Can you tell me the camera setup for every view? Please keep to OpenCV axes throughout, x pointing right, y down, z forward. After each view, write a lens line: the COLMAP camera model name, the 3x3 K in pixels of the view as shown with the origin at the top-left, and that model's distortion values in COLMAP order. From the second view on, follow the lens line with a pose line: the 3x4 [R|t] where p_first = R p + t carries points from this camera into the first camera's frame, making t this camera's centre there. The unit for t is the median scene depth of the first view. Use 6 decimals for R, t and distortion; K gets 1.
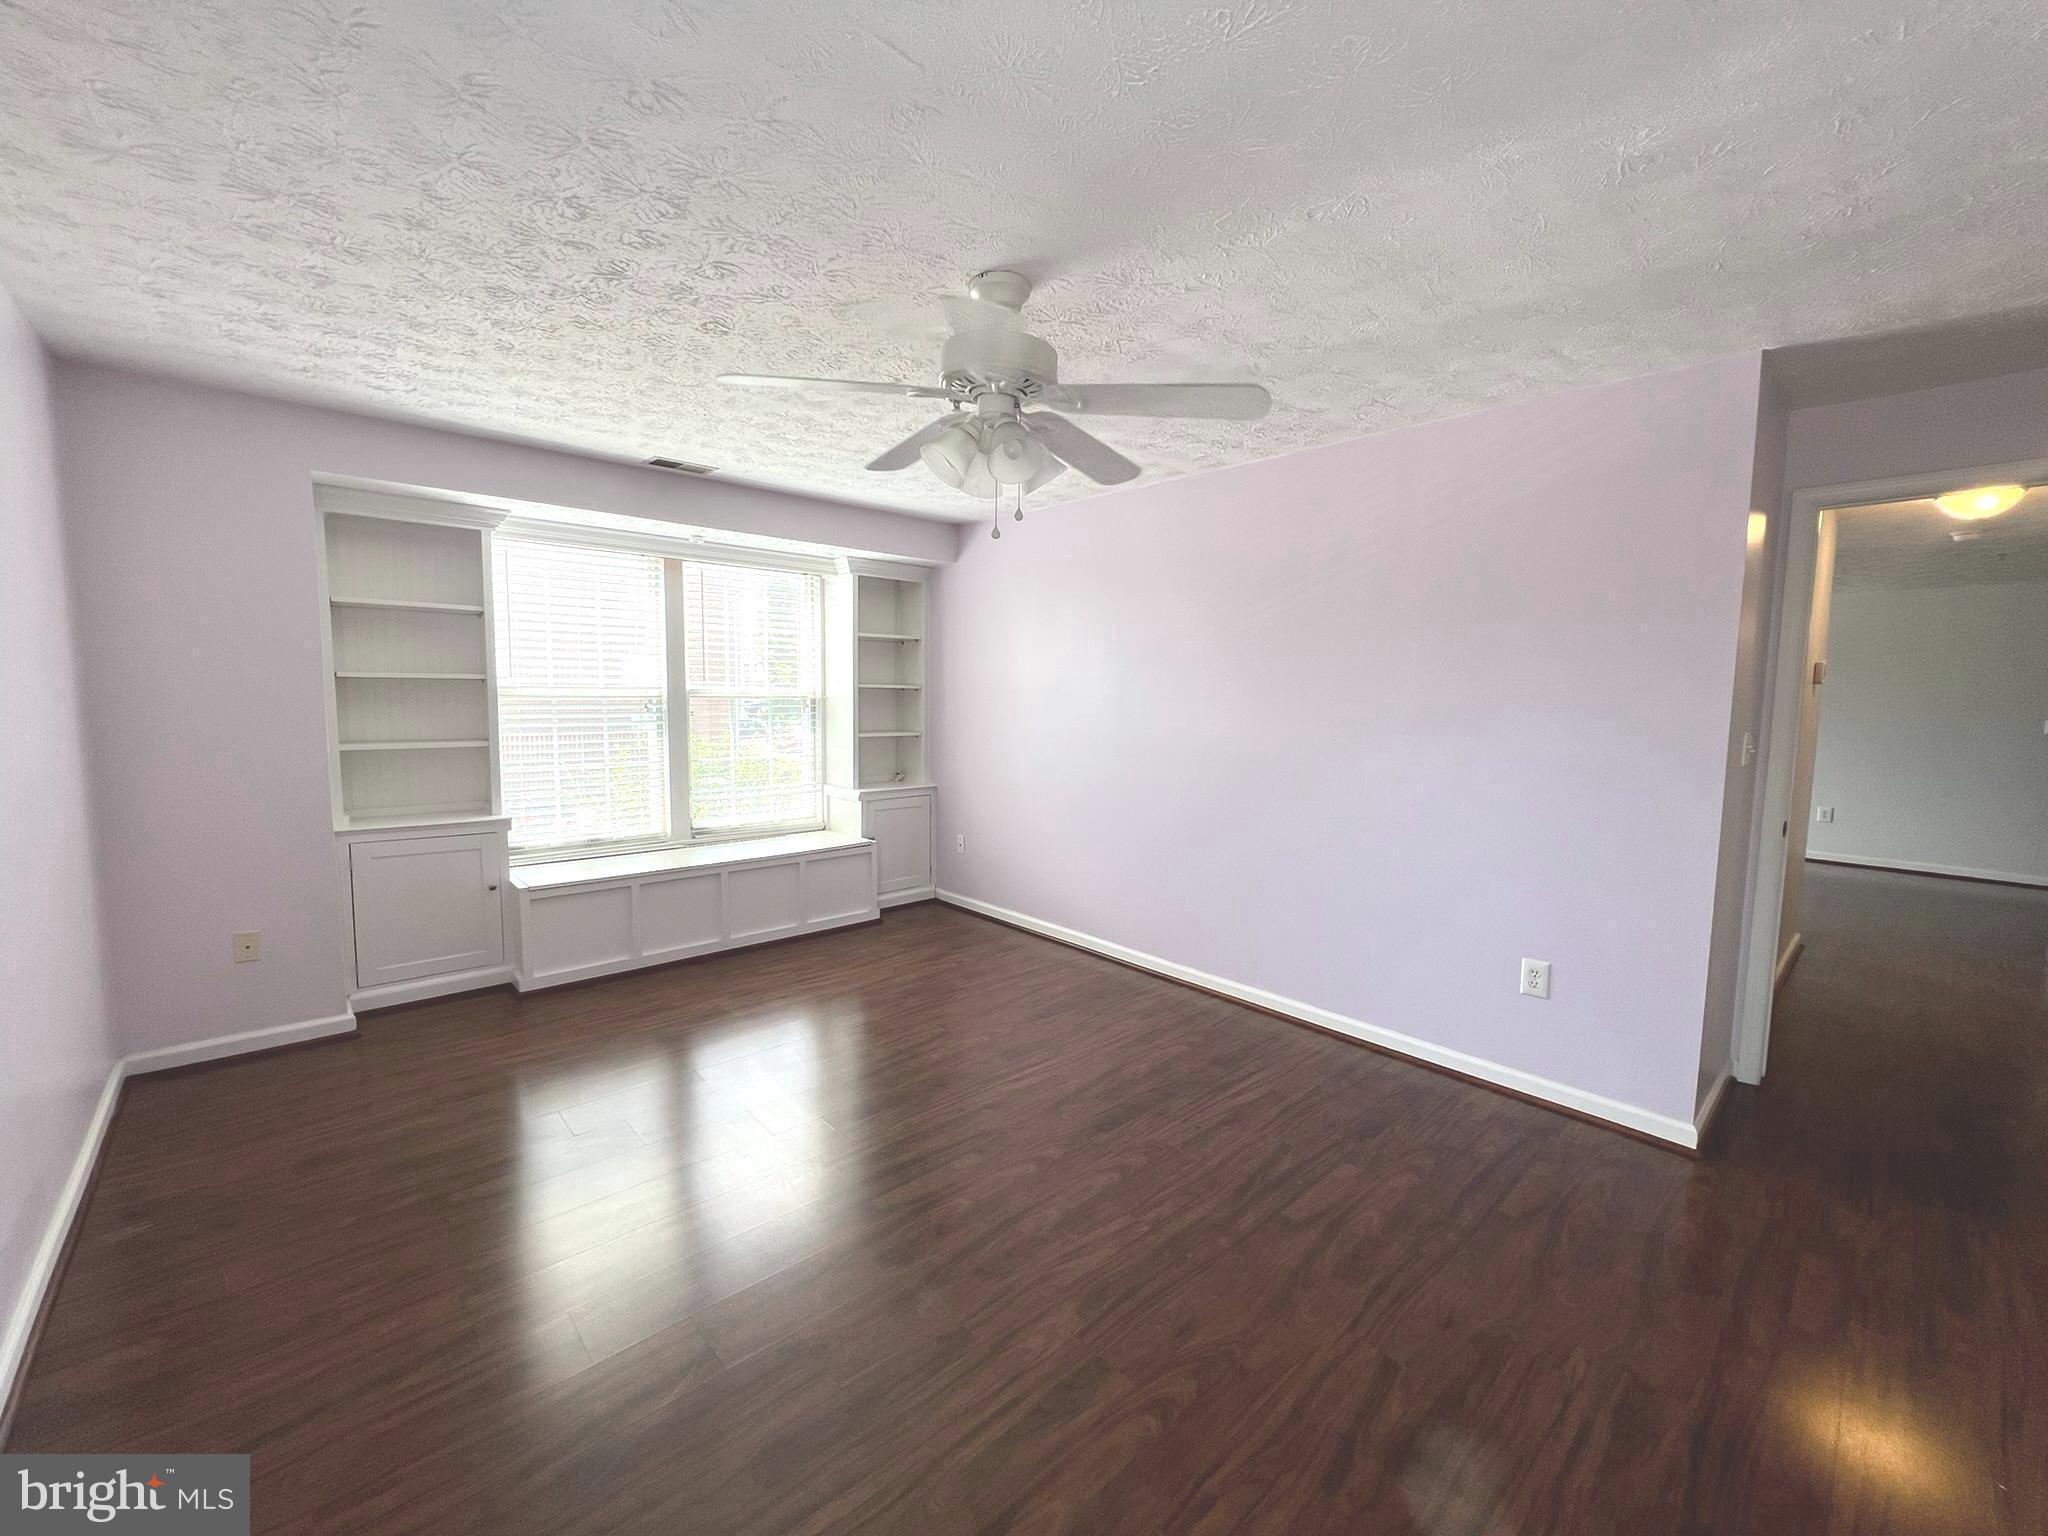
lens RADIAL K [[815.6, 0, 1027.5], [0, 815.6, 778.1], [0, 0, 1]] dist [-0.001635, 0.000433]
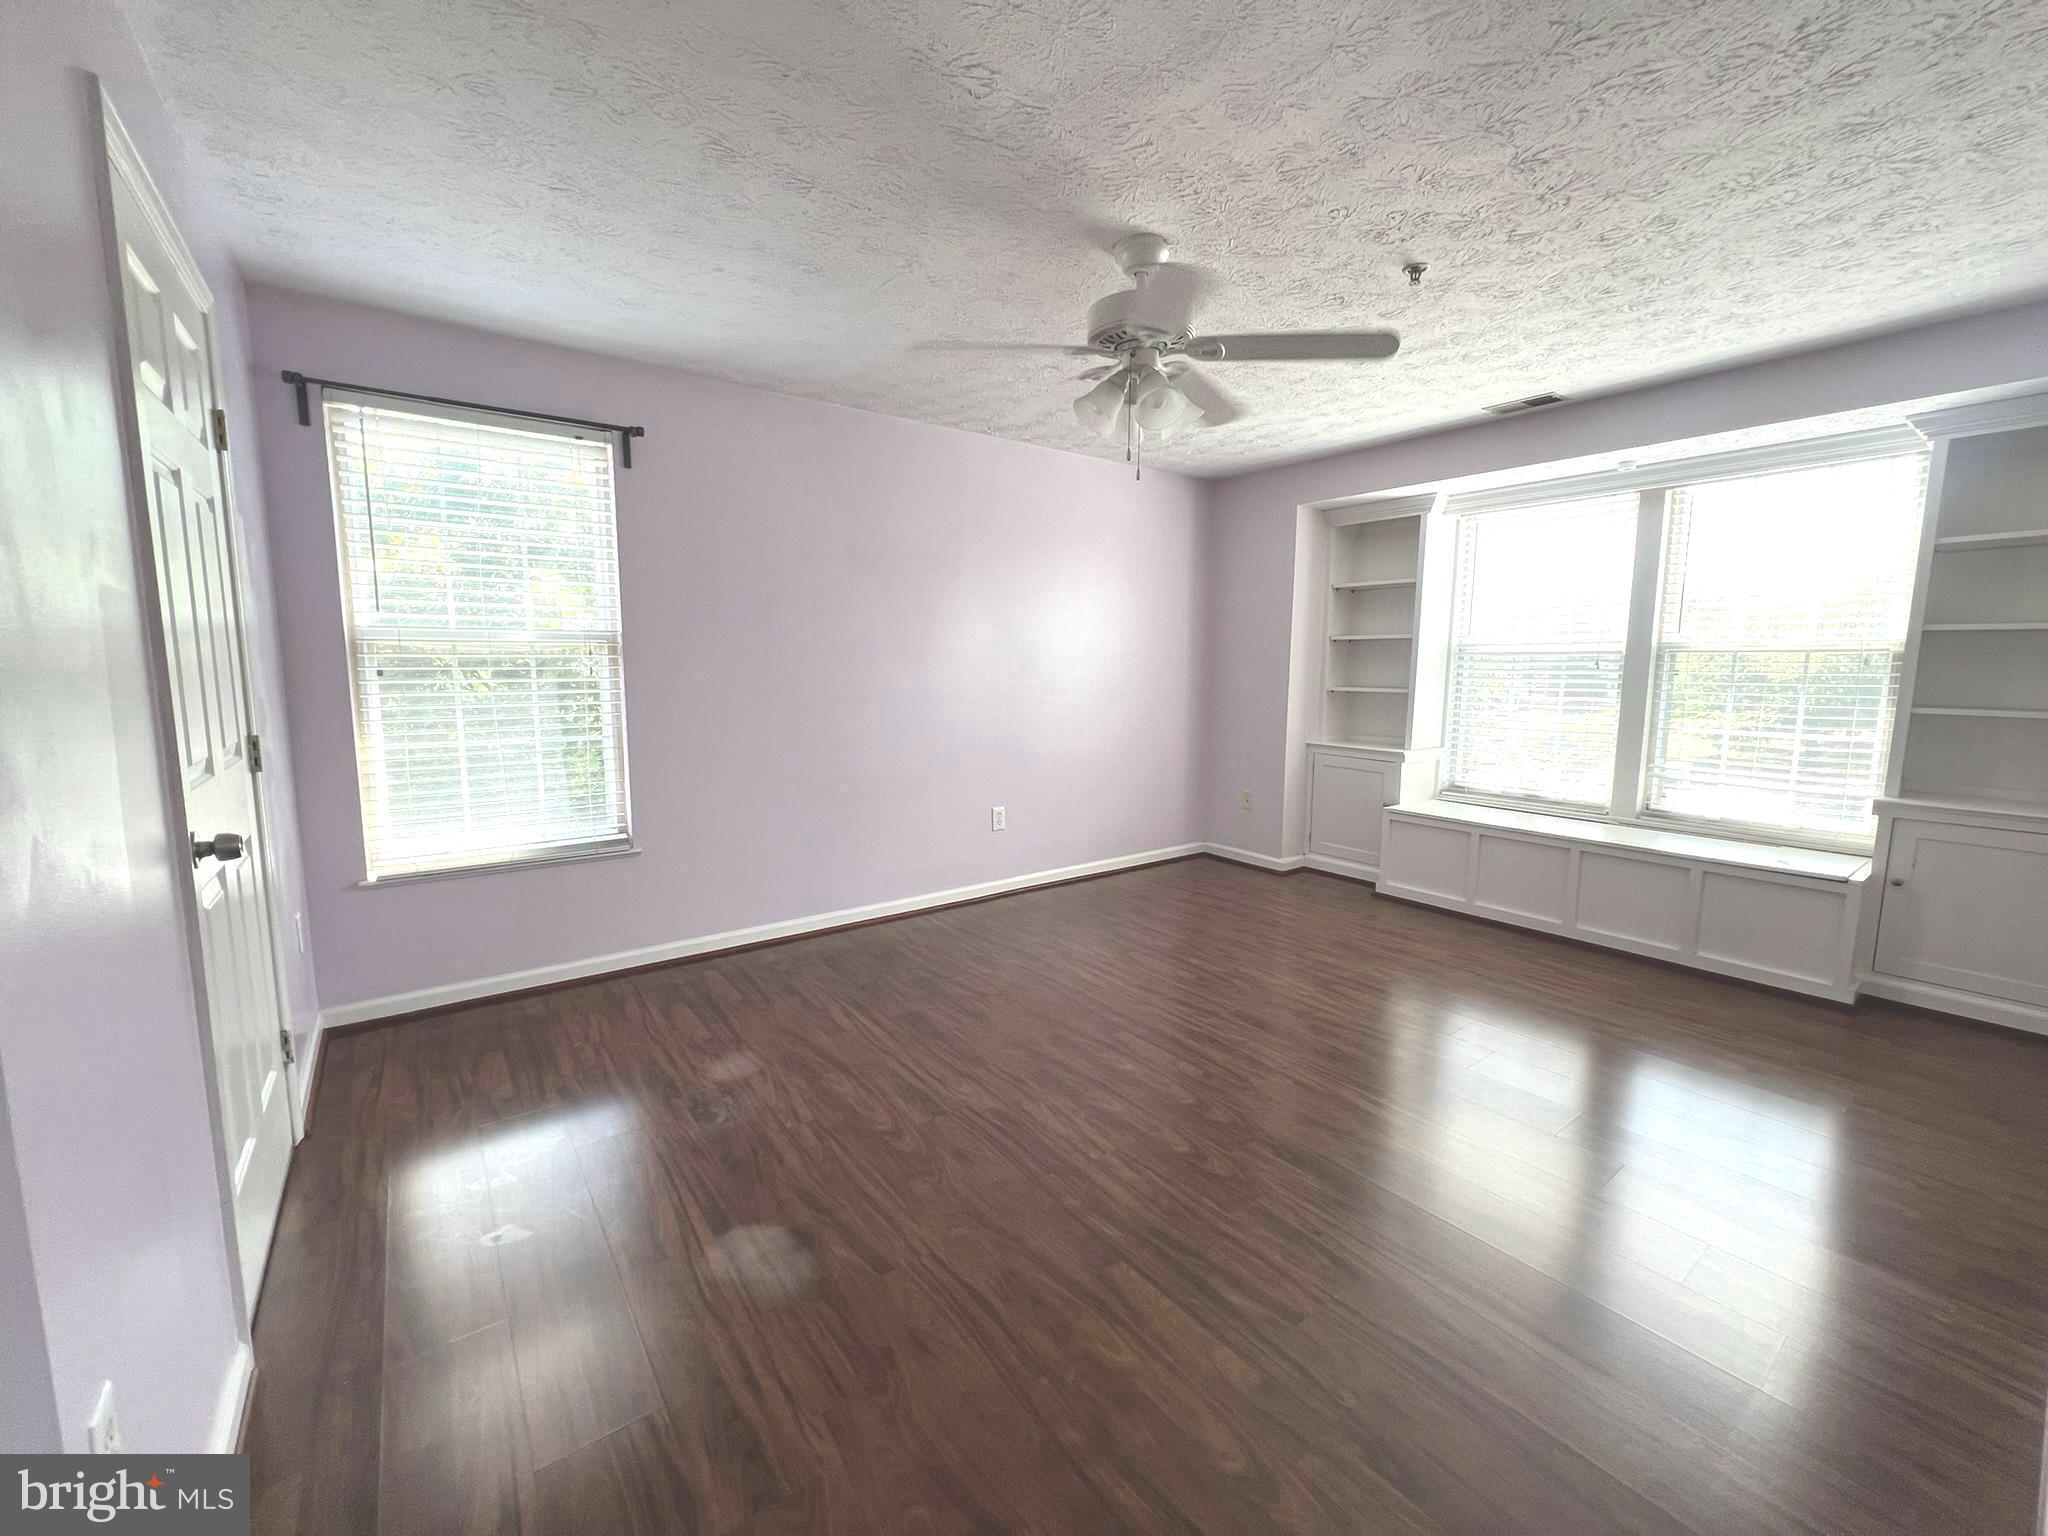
lens RADIAL K [[815.6, 0, 1018.5], [0, 815.6, 771.4], [0, 0, 1]] dist [-0.001635, 0.000433]
pose [[-0.099214, 0.117362, -0.988121, 0.644996], [-0.112314, 0.985354, 0.128310, -0.014218], [0.988707, 0.123710, -0.084580, 0.560540]]
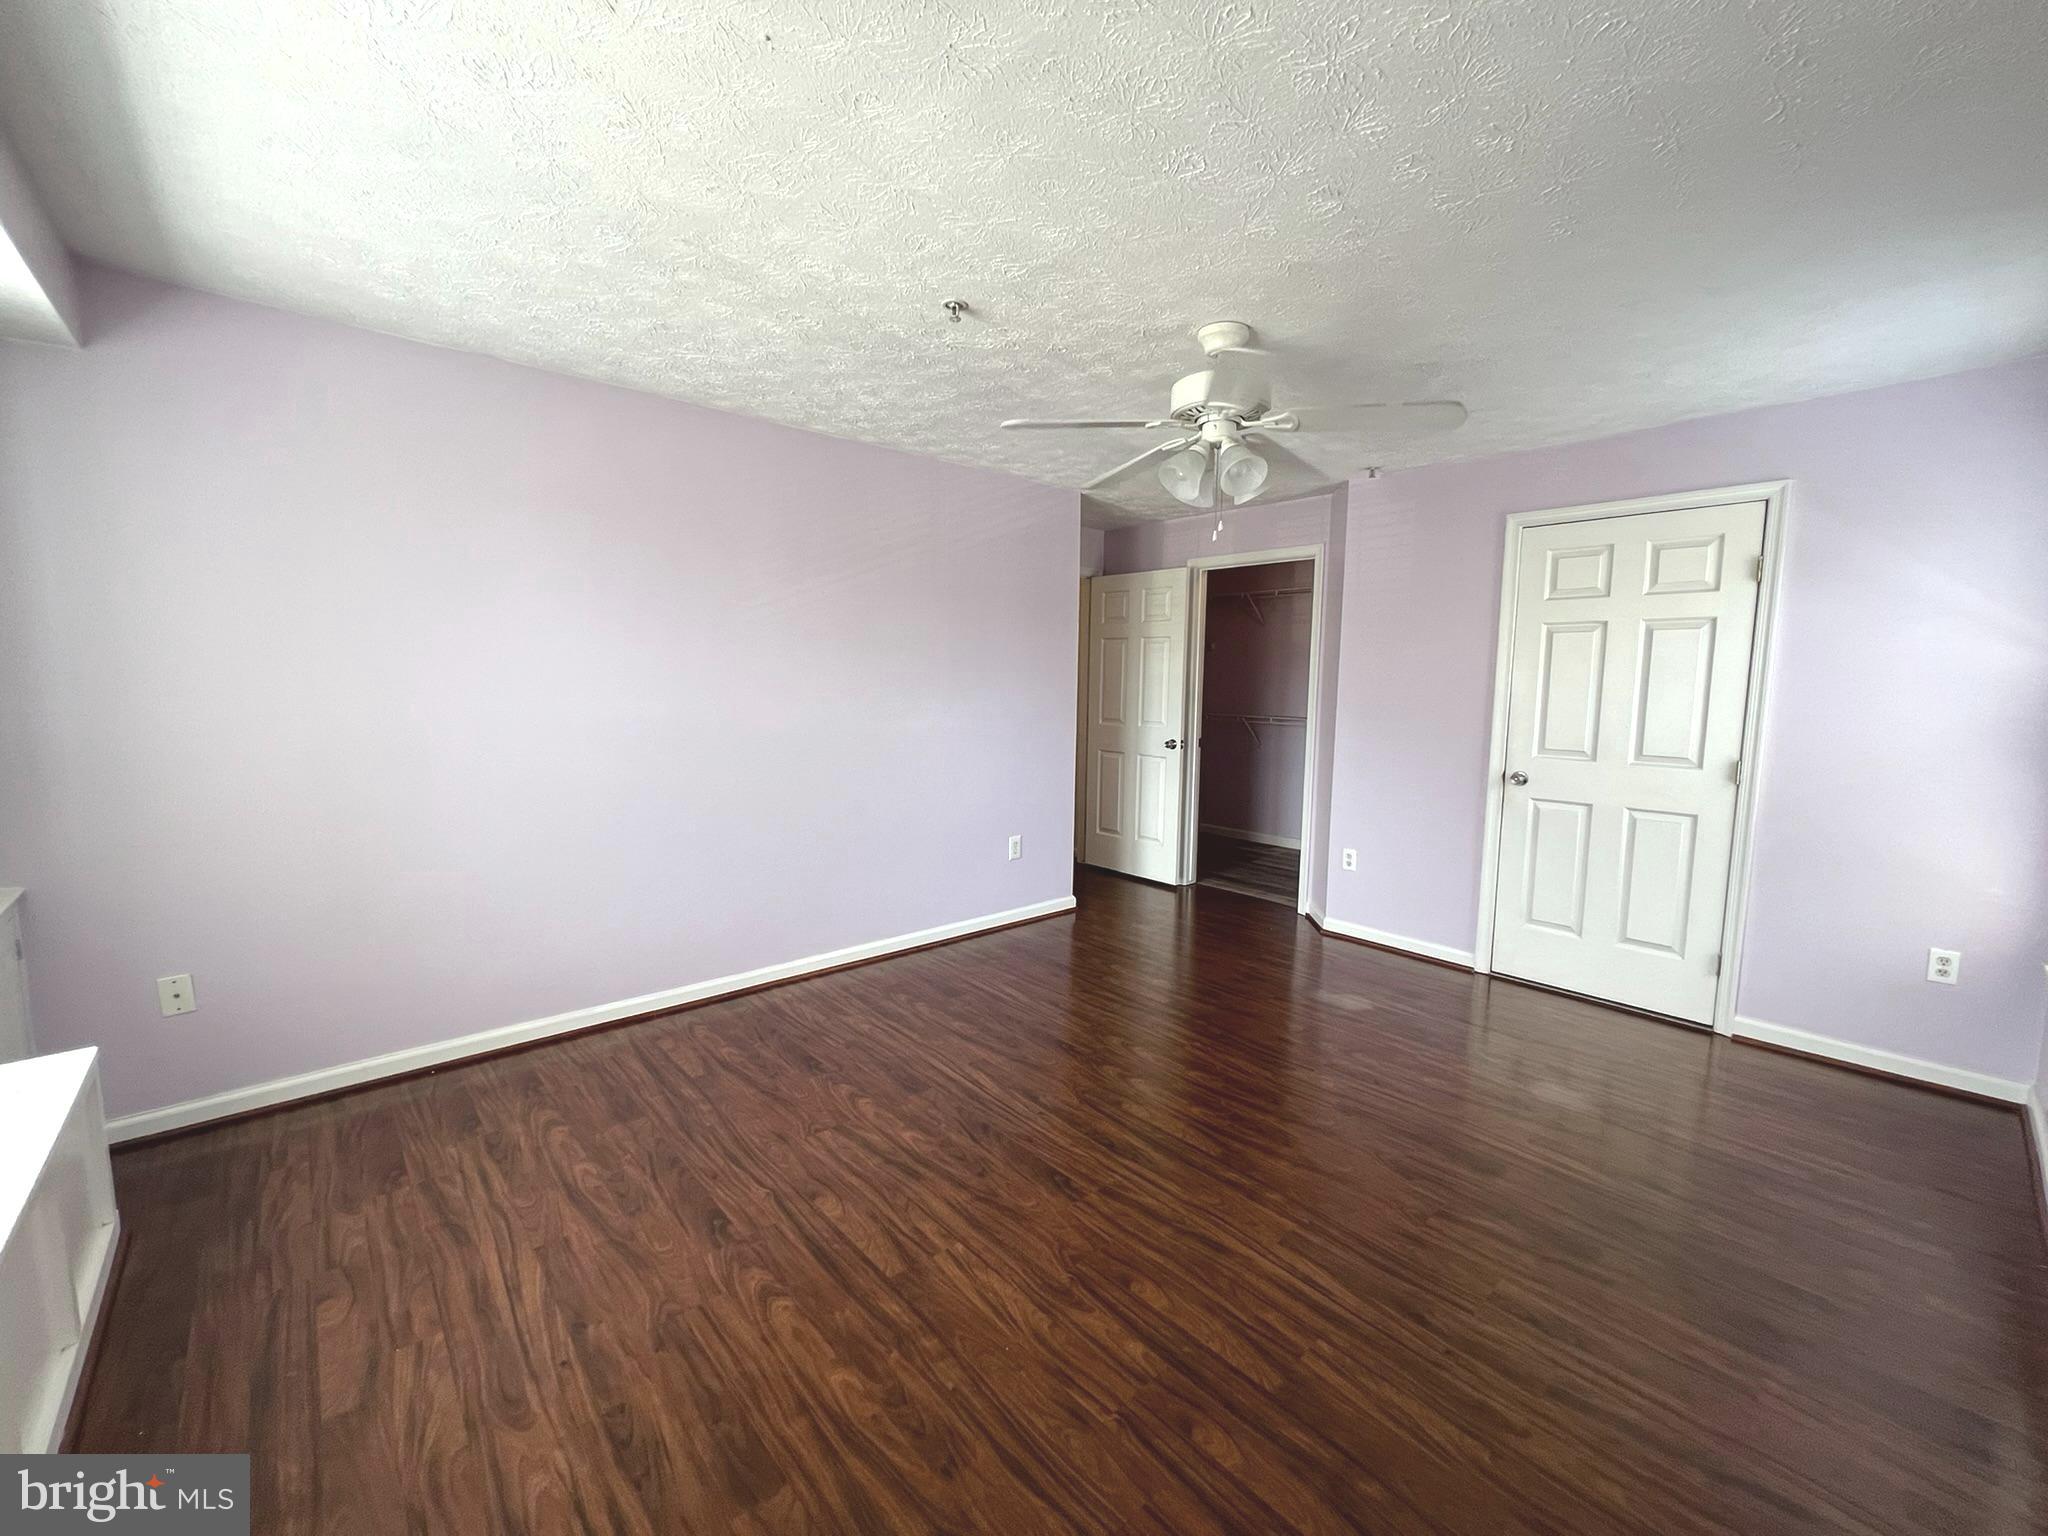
lens RADIAL K [[815.6, 0, 1018.1], [0, 815.6, 766.0], [0, 0, 1]] dist [-0.001635, 0.000433]
pose [[0.015692, -0.118318, 0.992852, -0.741288], [0.094583, 0.988697, 0.116328, -0.077285], [-0.995393, 0.092082, 0.026705, 0.739028]]
